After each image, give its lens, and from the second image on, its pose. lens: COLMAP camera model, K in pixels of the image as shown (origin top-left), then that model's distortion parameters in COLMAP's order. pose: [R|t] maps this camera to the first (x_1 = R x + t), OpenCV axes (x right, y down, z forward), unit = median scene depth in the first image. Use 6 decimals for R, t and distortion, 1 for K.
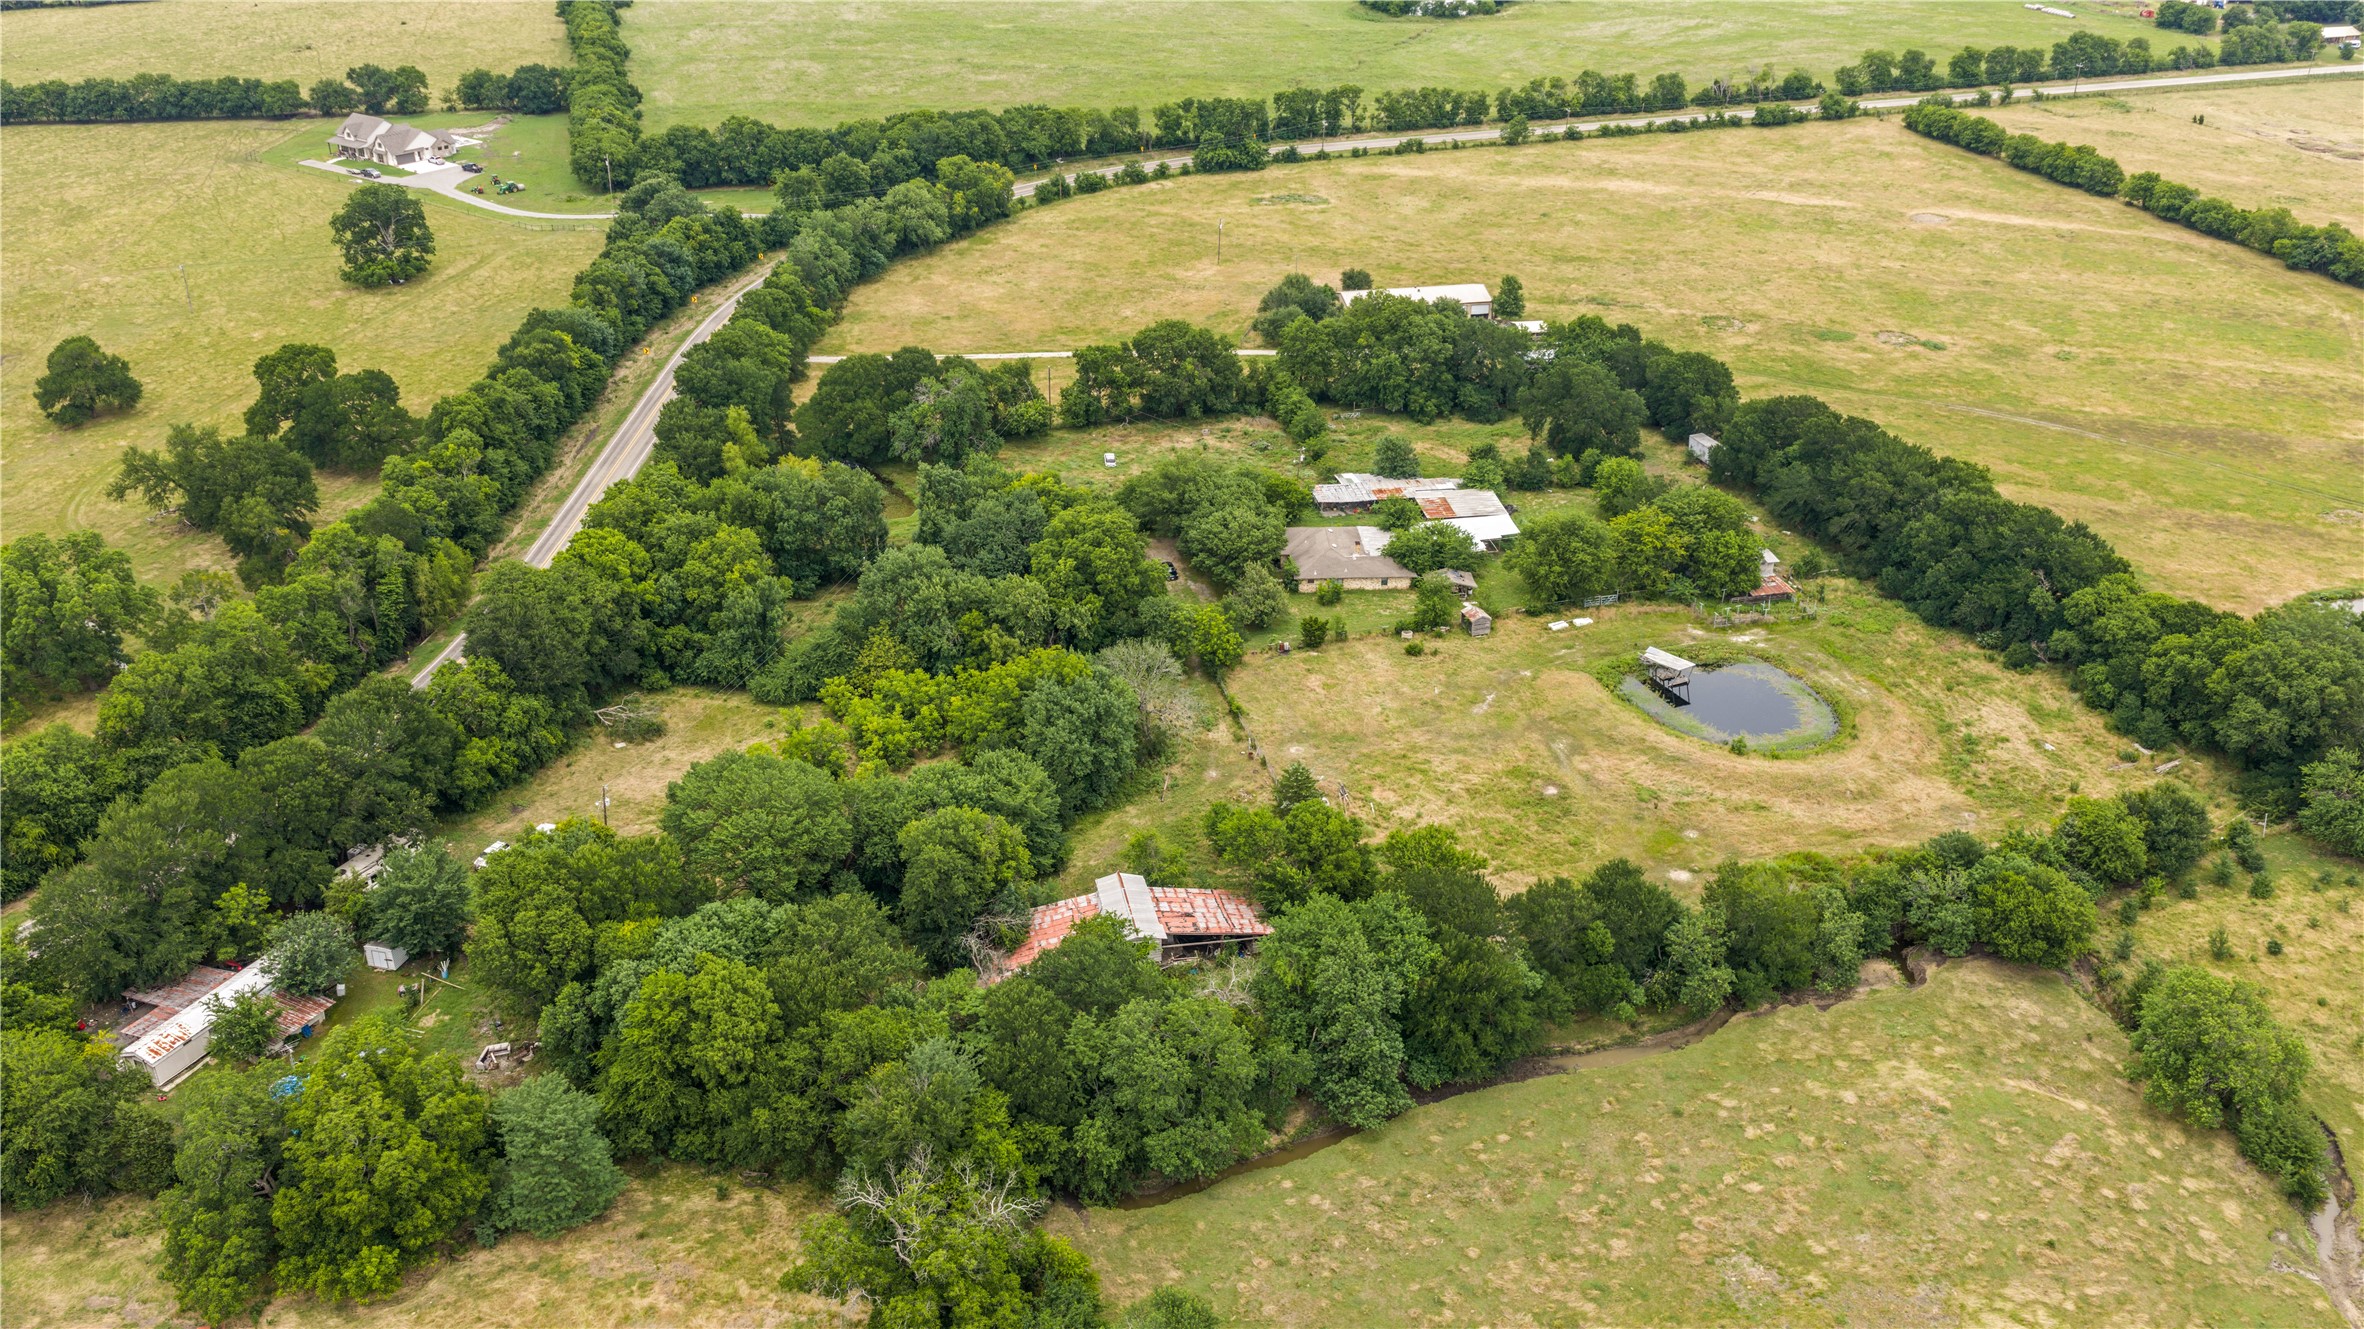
lens RADIAL K [[1901.1, 0, 1183.5], [0, 1901.1, 664.6], [0, 0, 1]] dist [0.001633, -0.012155]
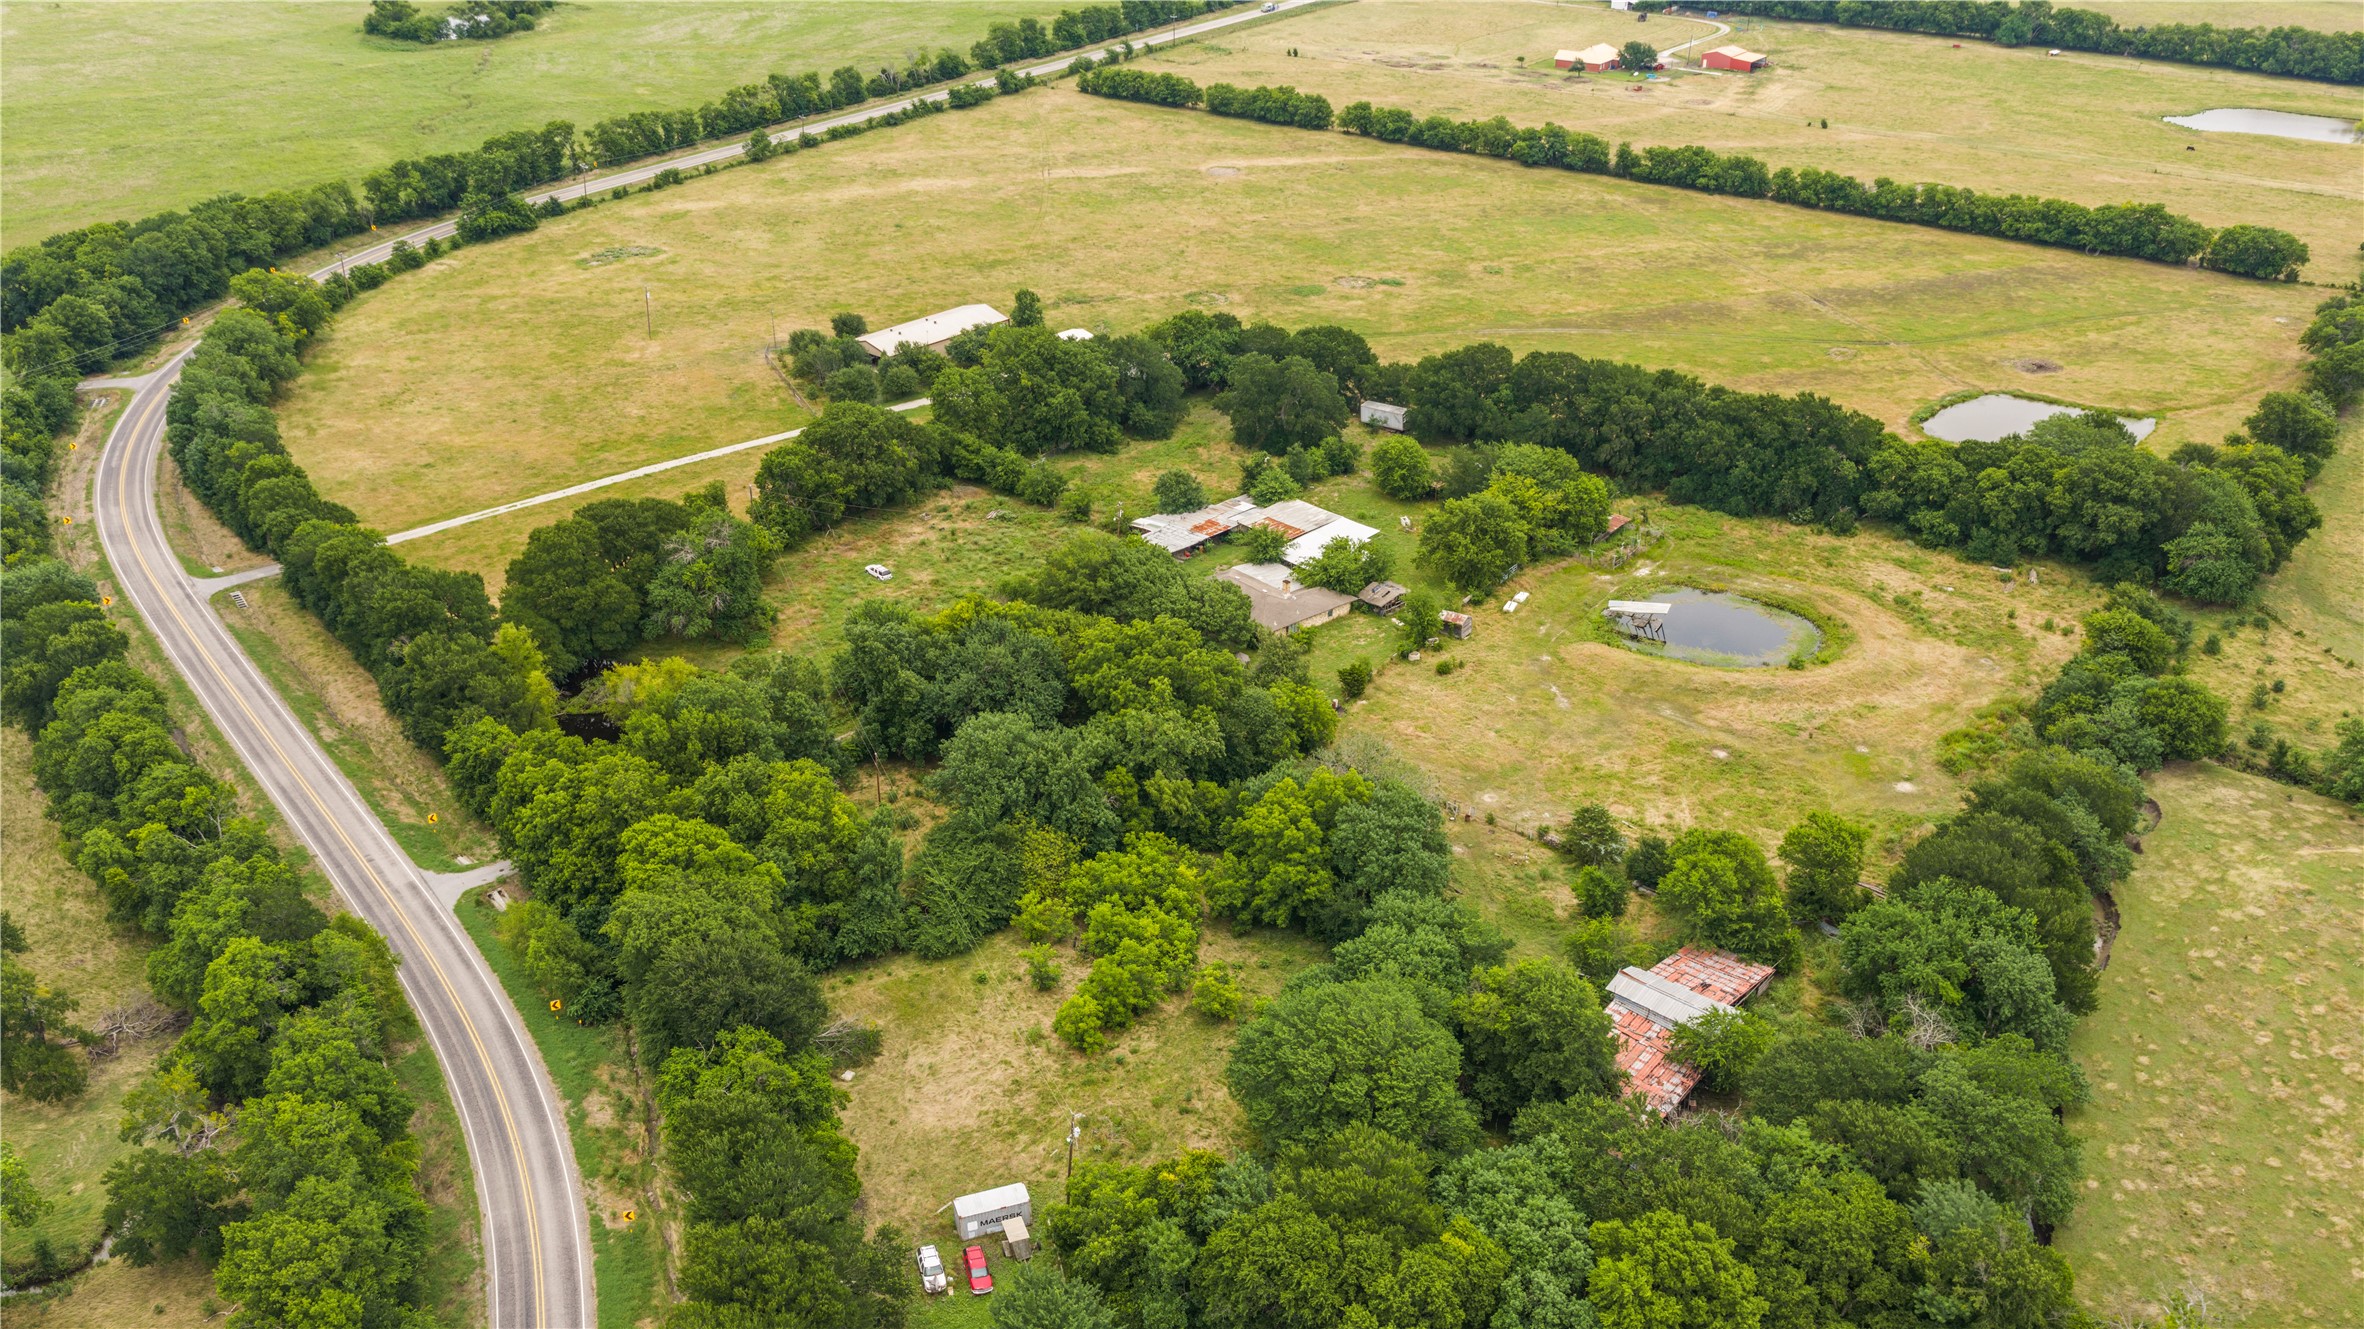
lens RADIAL K [[1901.1, 0, 1187.6], [0, 1901.1, 661.9], [0, 0, 1]] dist [0.001633, -0.012155]
pose [[0.802349, -0.280664, 0.526748, -0.234862], [0.277342, 0.956792, 0.087352, -0.062671], [-0.528505, 0.076002, 0.845521, 0.117099]]
